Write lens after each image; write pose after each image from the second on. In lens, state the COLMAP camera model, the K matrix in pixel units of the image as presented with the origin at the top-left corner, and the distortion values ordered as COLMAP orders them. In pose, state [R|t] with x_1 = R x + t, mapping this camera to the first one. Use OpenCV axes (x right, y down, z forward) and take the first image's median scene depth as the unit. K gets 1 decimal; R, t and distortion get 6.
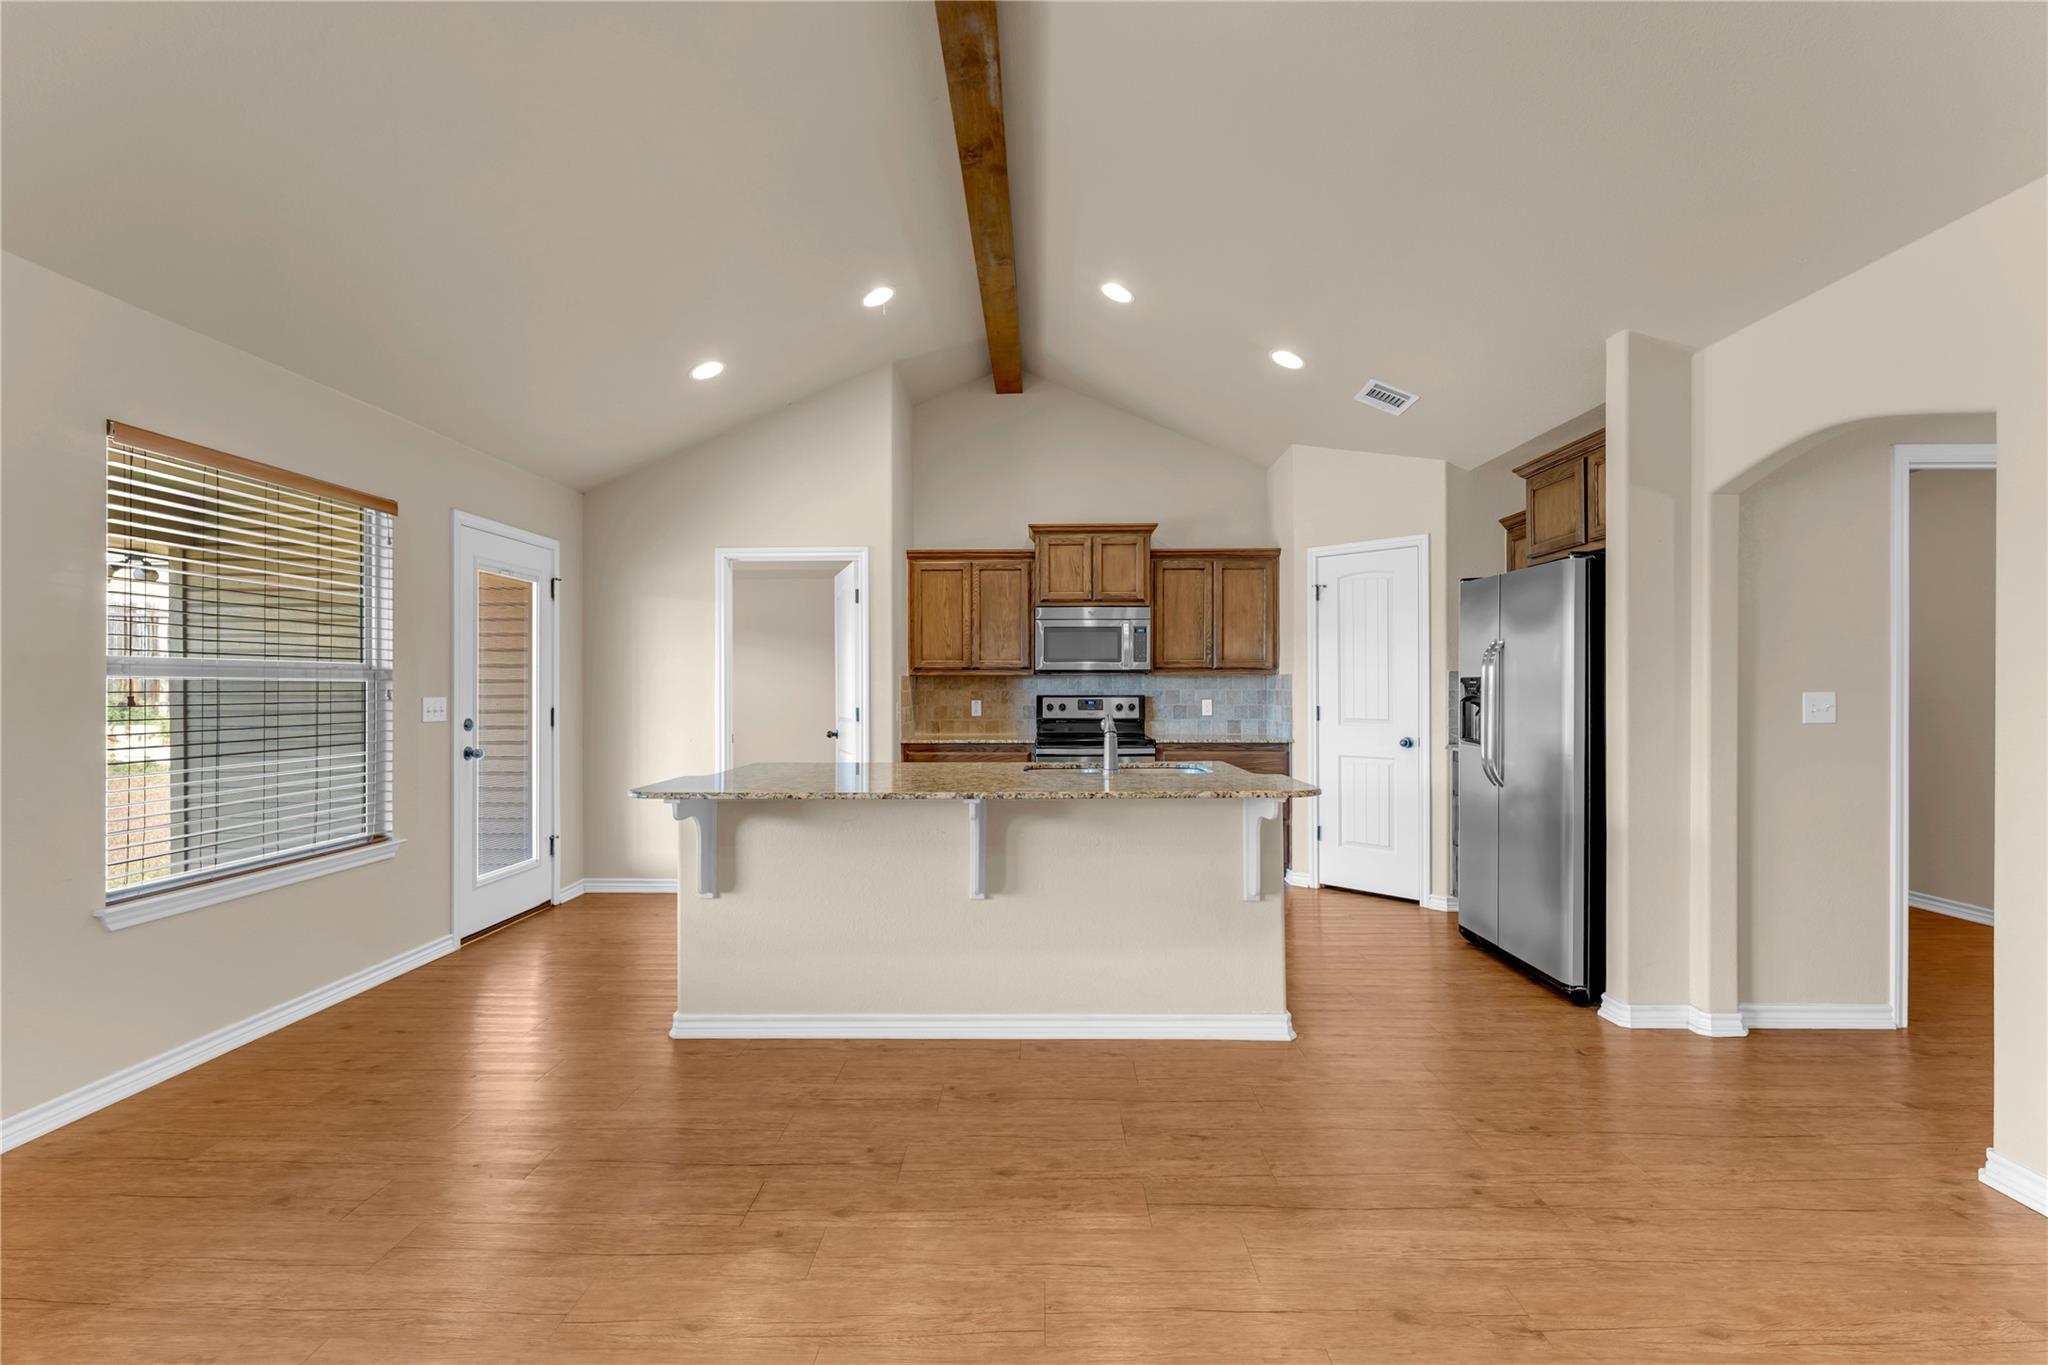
lens RADIAL K [[880.8, 0, 1039.1], [0, 880.8, 683.5], [0, 0, 1]] dist [0.008000, -0.000548]
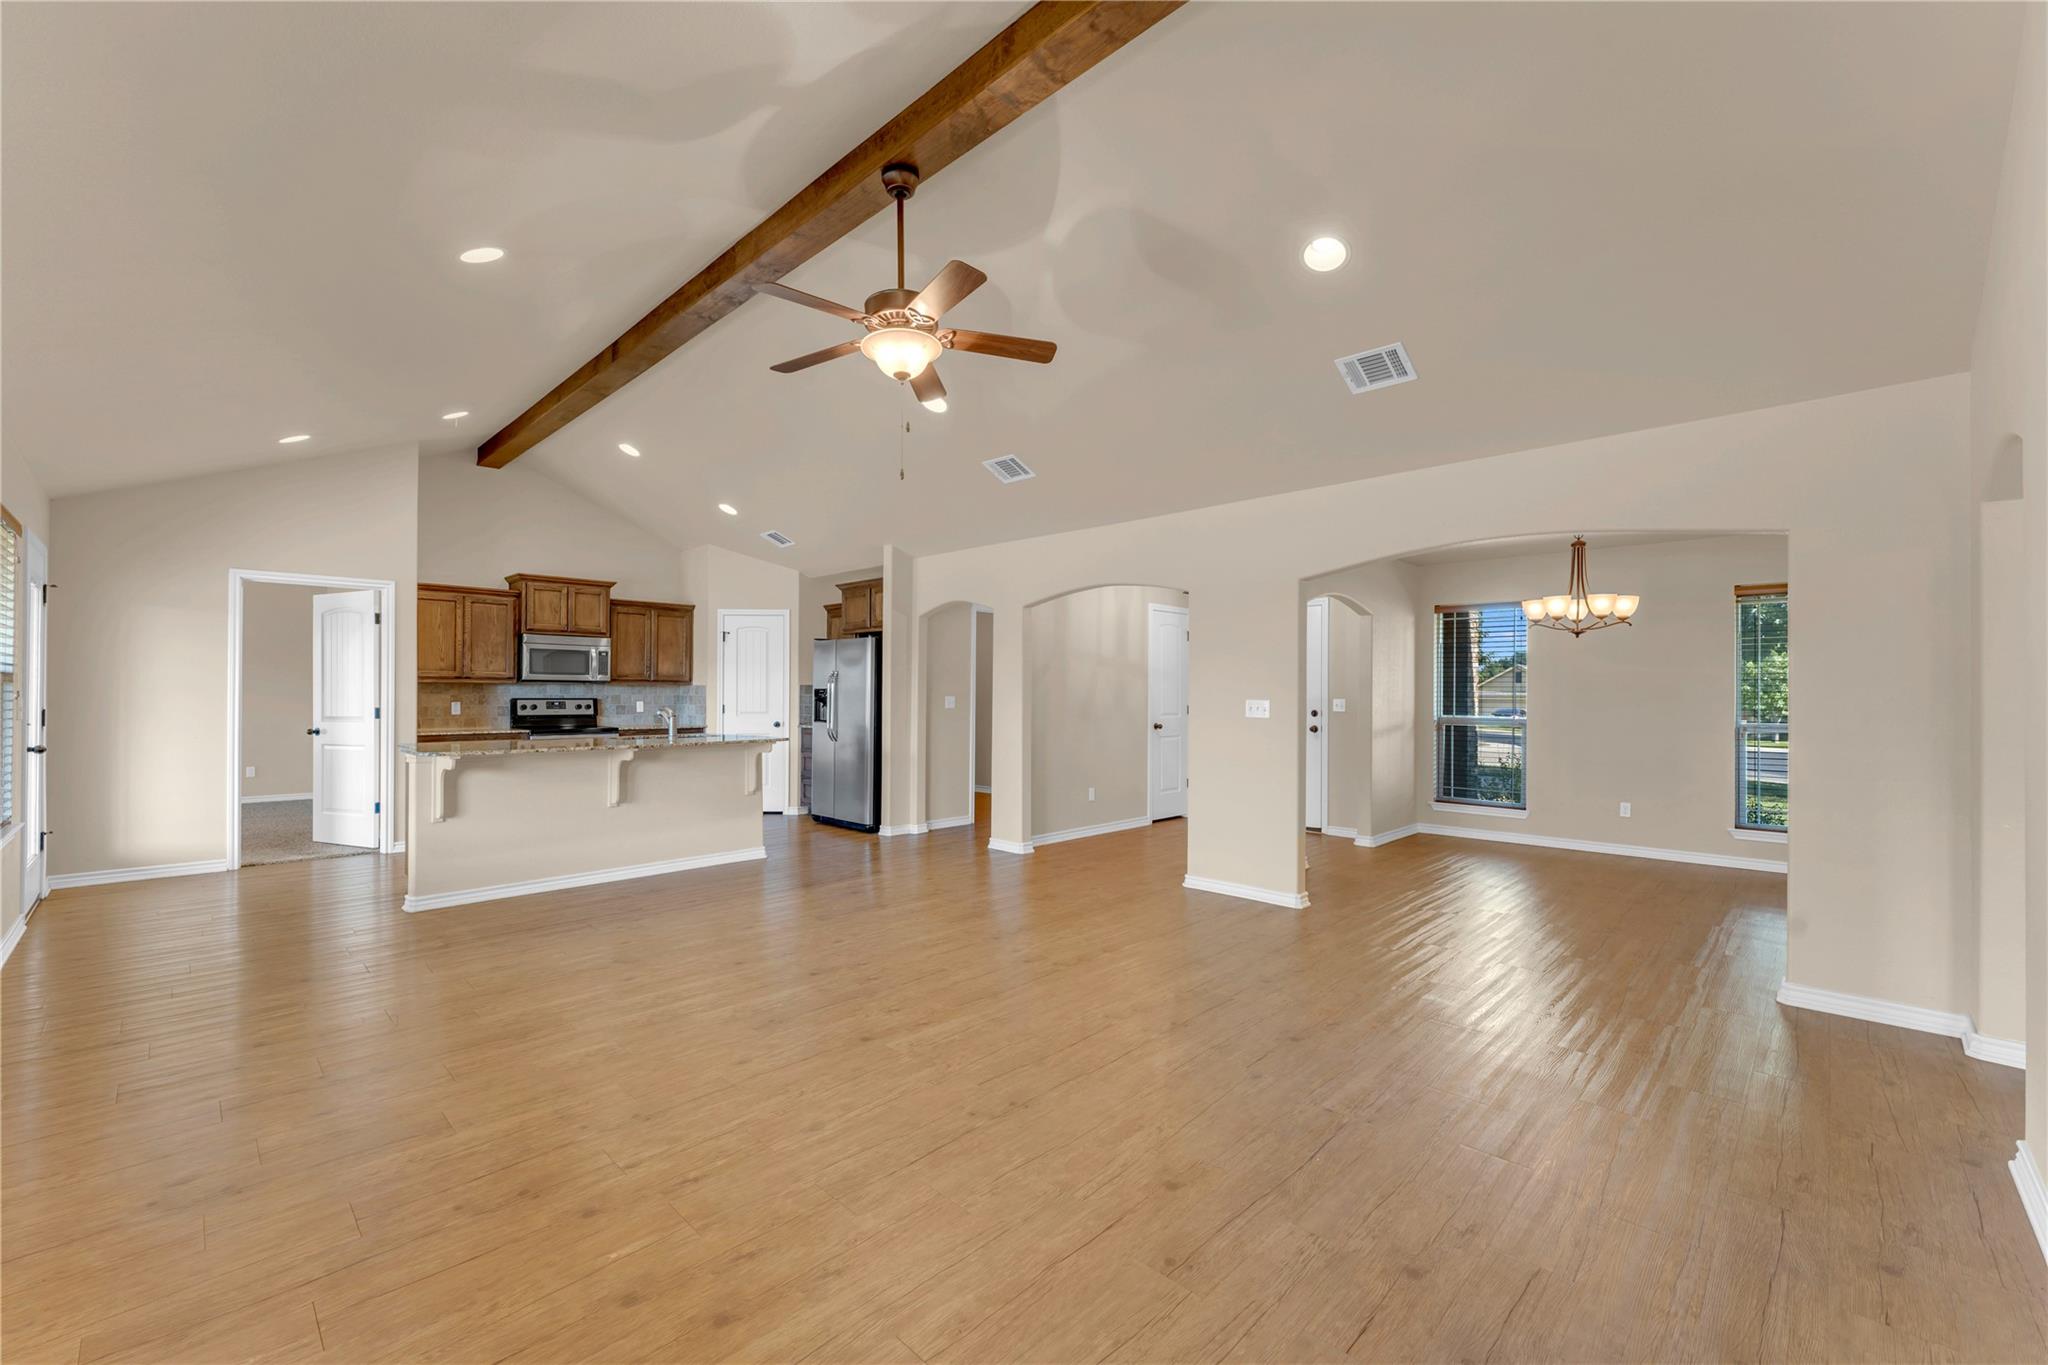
lens RADIAL K [[880.8, 0, 1030.6], [0, 880.8, 687.2], [0, 0, 1]] dist [0.008000, -0.000548]
pose [[0.677213, 0.010685, 0.735710, -0.483514], [-0.008216, 0.999942, -0.006960, -0.000486], [-0.735742, -0.001331, 0.677261, -0.517470]]
